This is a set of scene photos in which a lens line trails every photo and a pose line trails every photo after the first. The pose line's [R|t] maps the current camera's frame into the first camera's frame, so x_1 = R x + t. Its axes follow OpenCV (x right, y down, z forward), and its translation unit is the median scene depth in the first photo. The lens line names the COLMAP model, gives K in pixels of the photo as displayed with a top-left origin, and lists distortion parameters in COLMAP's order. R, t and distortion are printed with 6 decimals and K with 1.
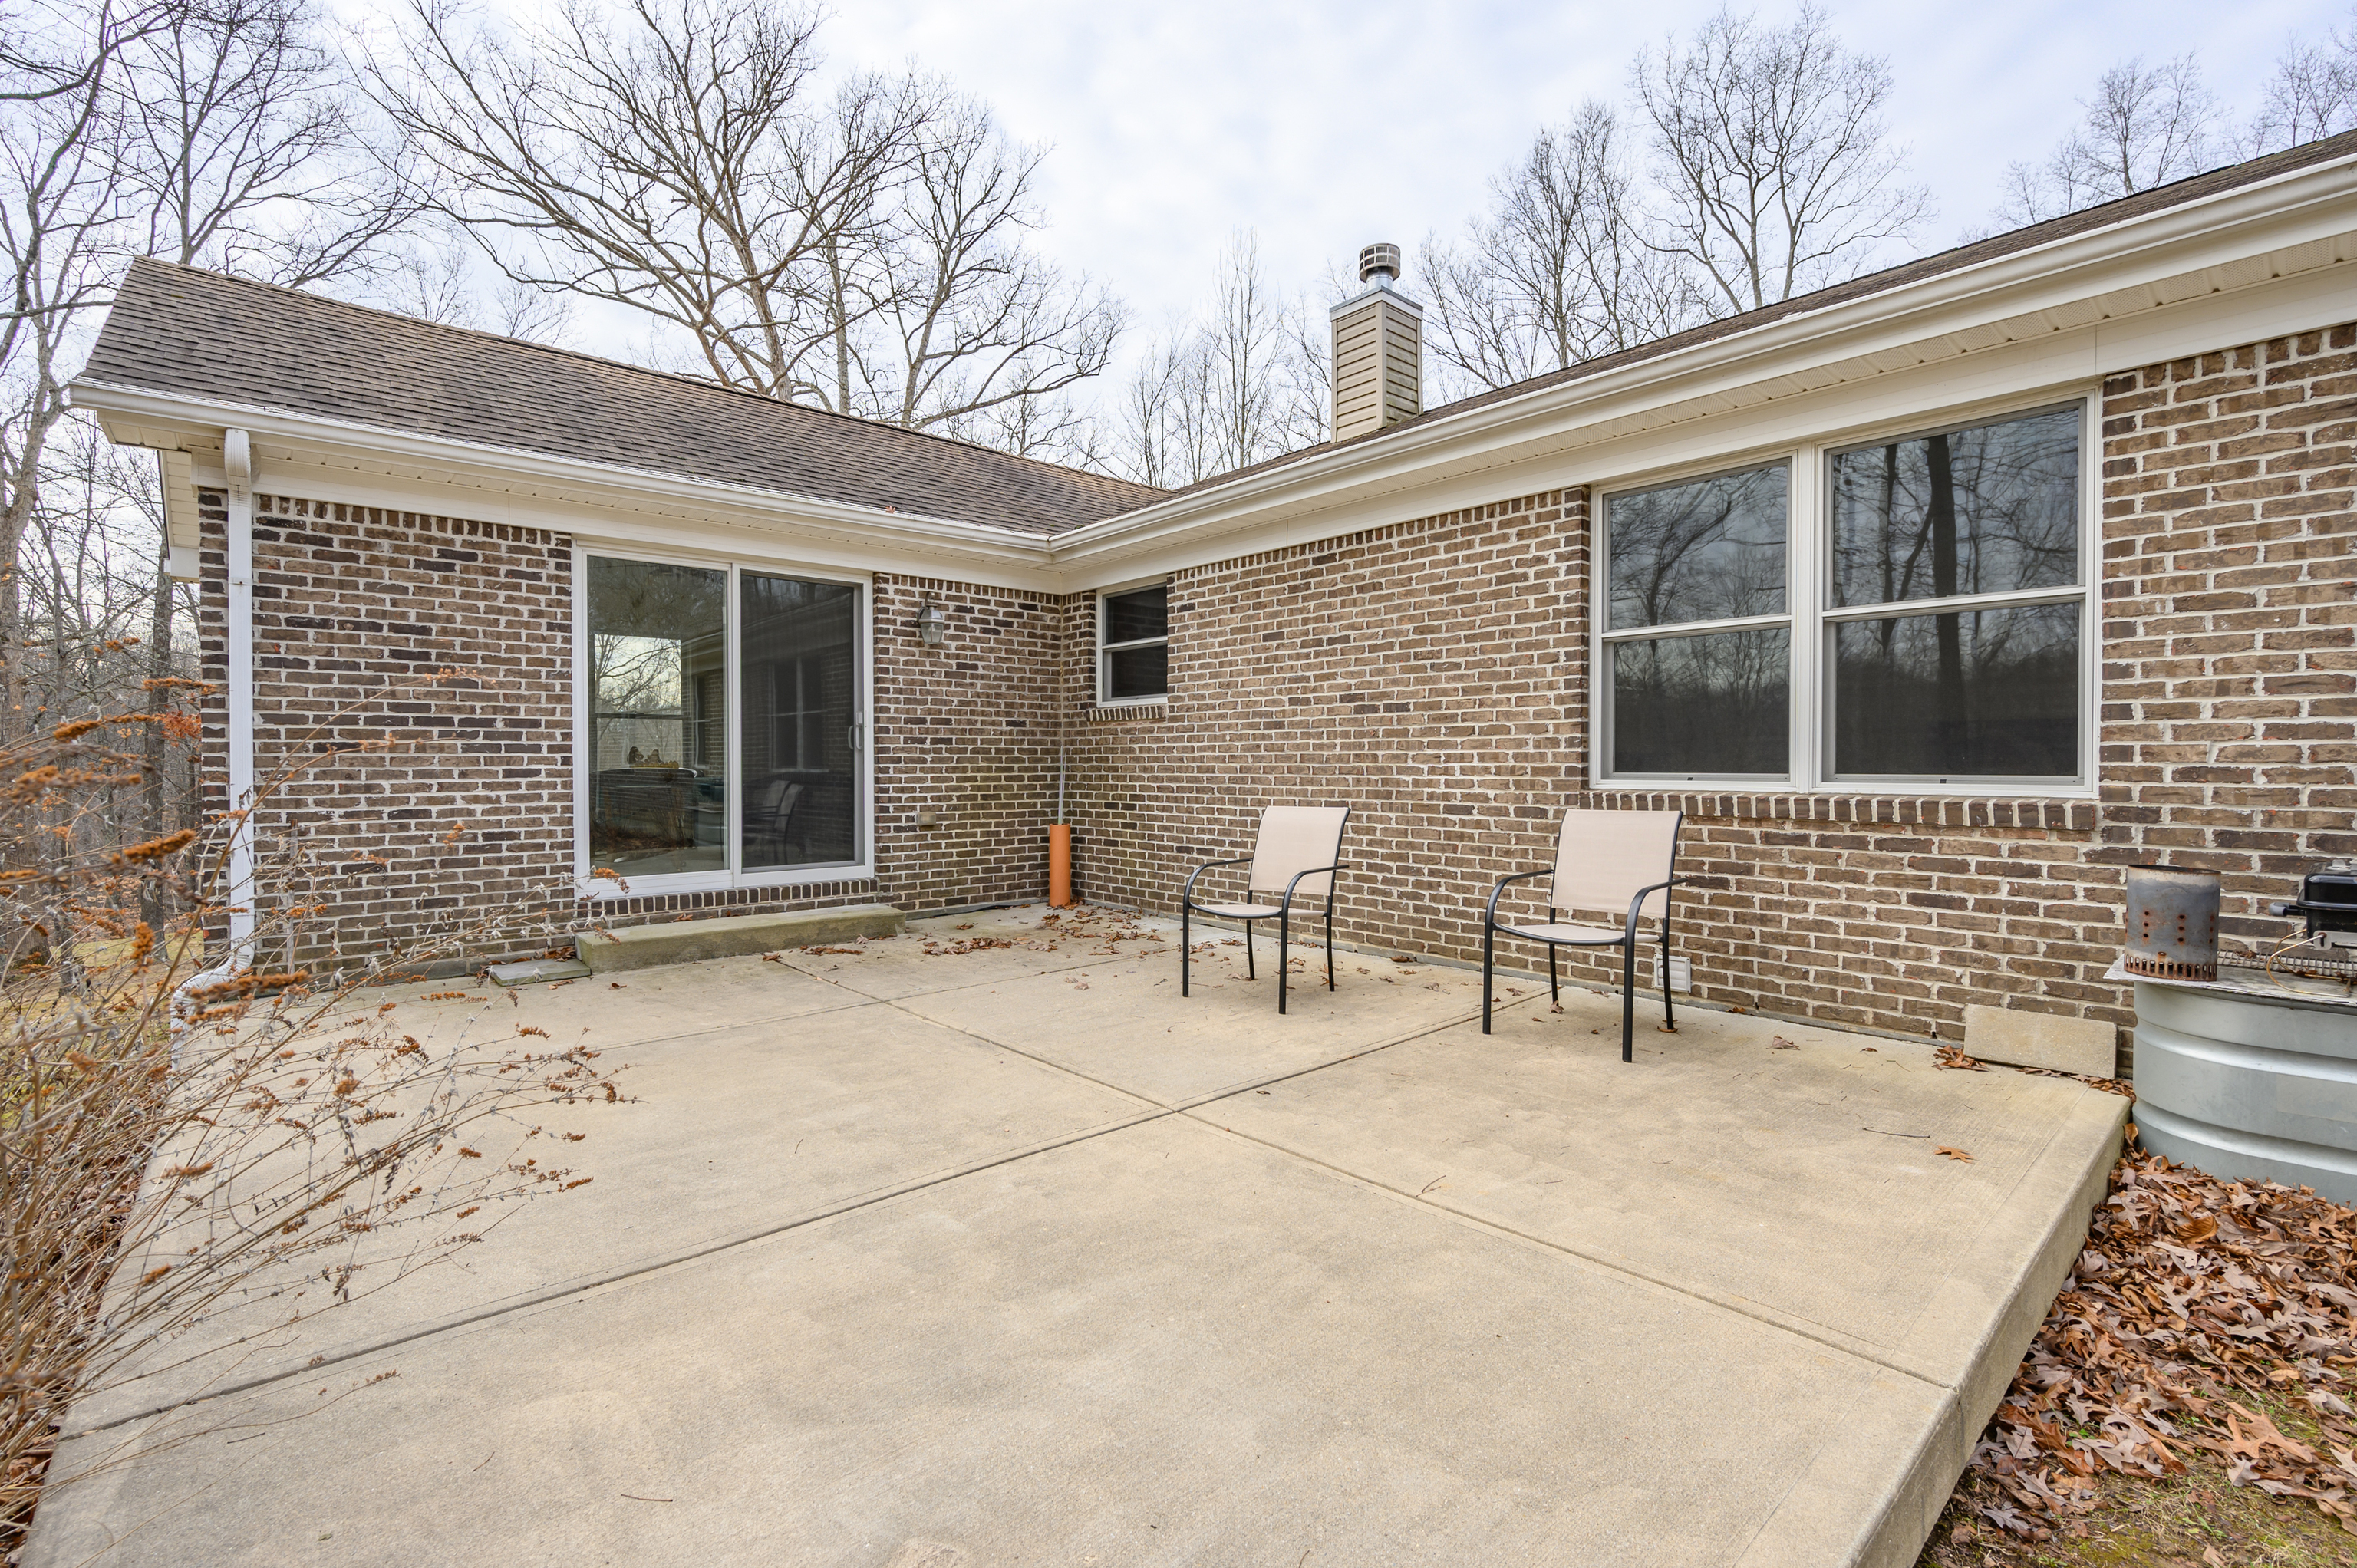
lens RADIAL K [[1044.3, 0, 1178.5], [0, 1044.3, 784.0], [0, 0, 1]] dist [-0.003648, 0.000465]
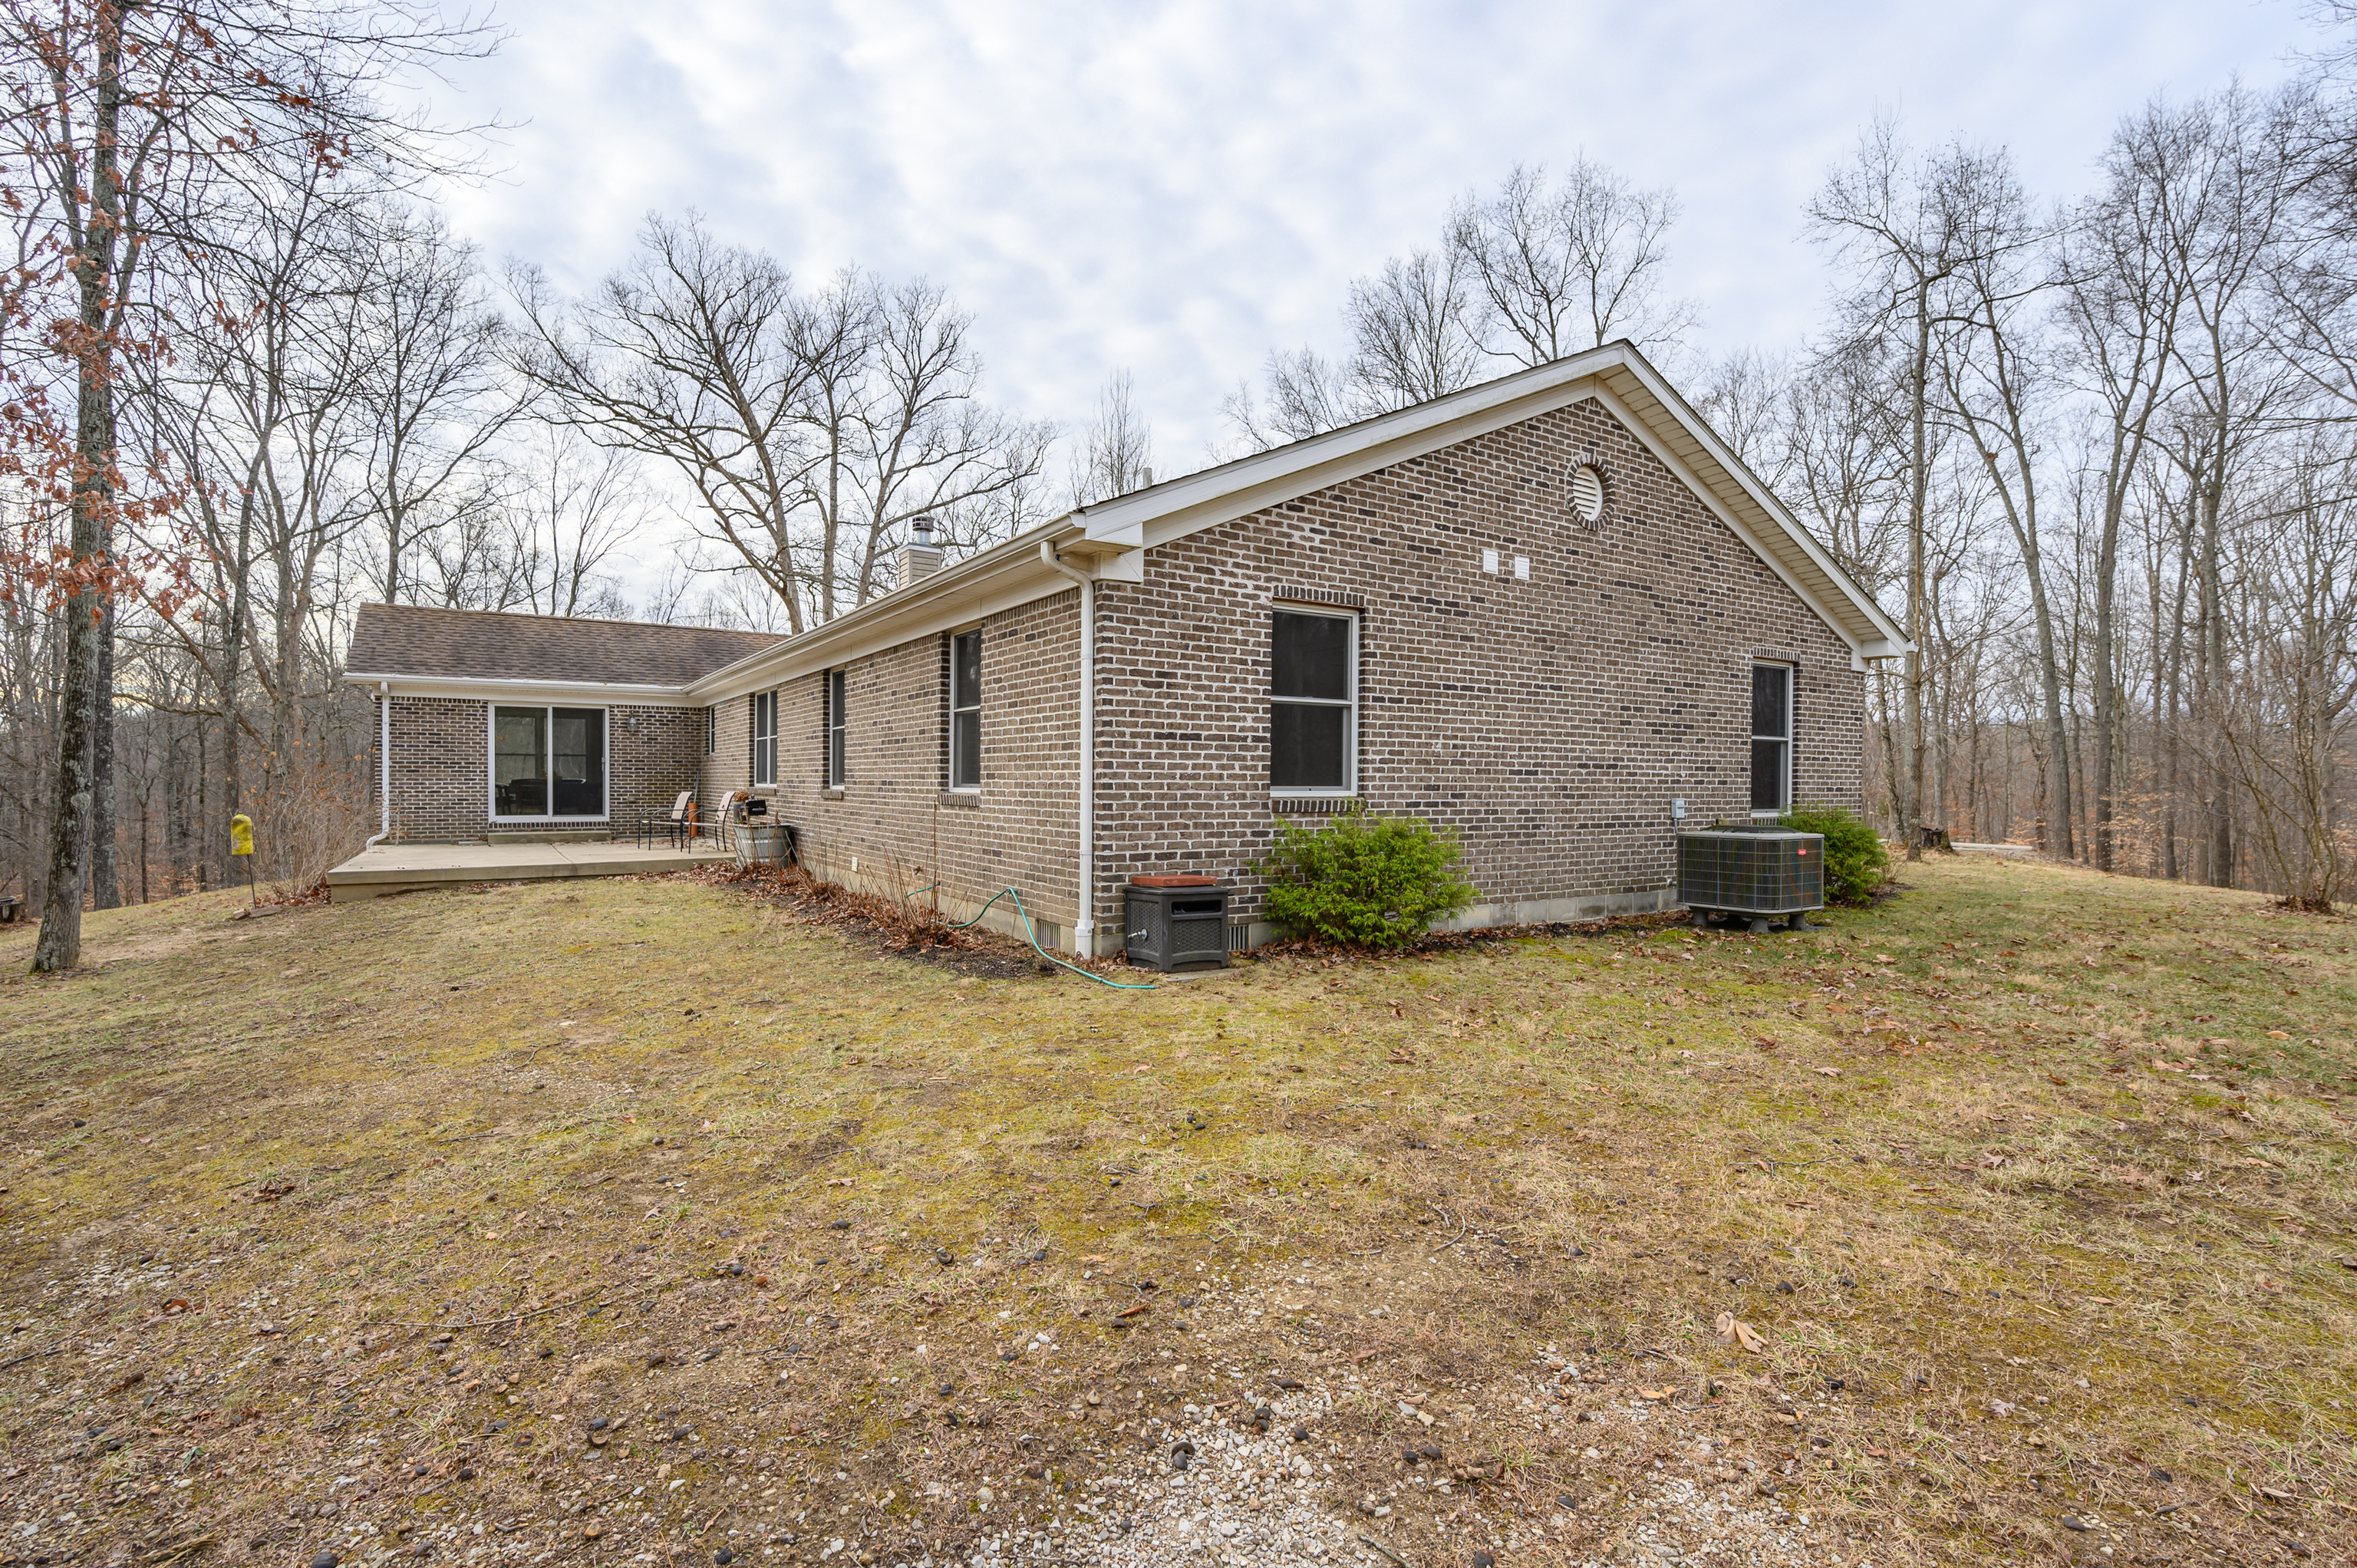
lens RADIAL K [[1074.6, 0, 1178.5], [0, 1074.6, 784.0], [0, 0, 1]] dist [0.001150, -0.000599]
pose [[0.990265, 0.007963, -0.138967, 0.440727], [-0.009702, 0.999883, -0.011840, 0.004505], [0.138856, 0.013073, 0.990226, -0.432507]]
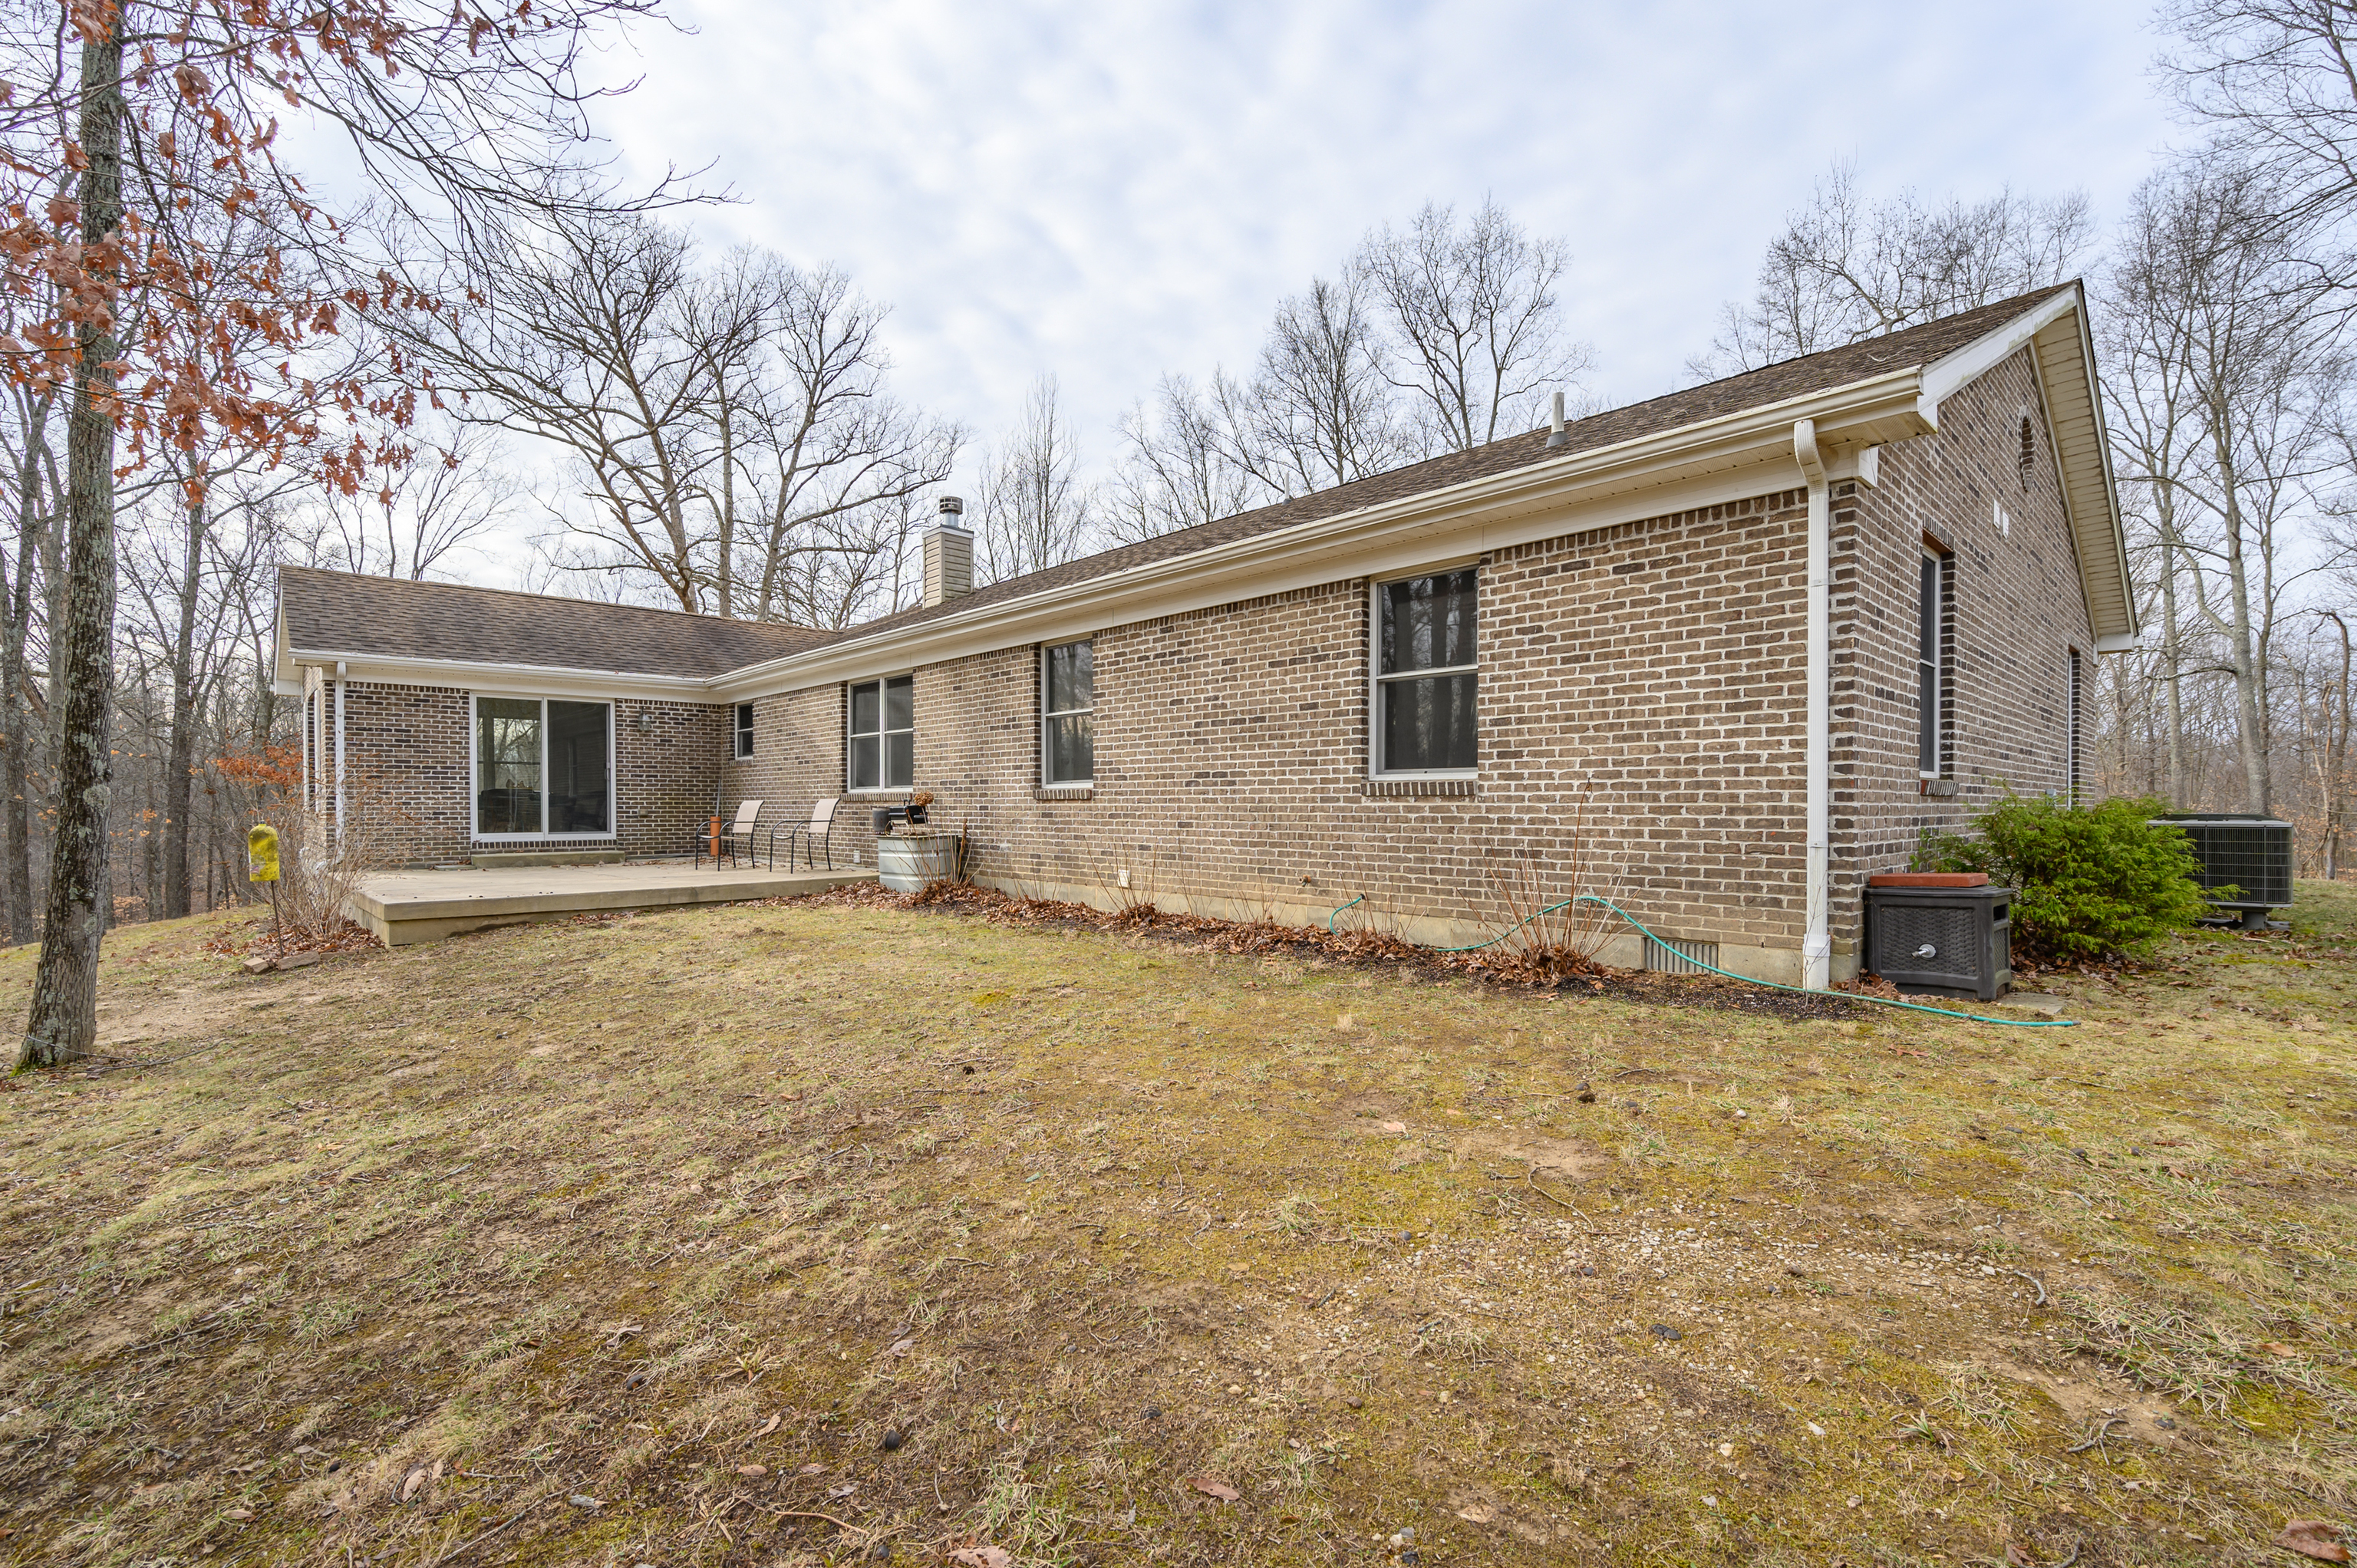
lens RADIAL K [[1035.9, 0, 1171.9], [0, 1035.9, 806.6], [0, 0, 1]] dist [-0.002281, 0.000156]
pose [[0.999398, 0.001026, 0.034675, 0.232586], [-0.000546, 0.999904, -0.013860, 0.015394], [-0.034686, 0.013833, 0.999303, -0.350262]]
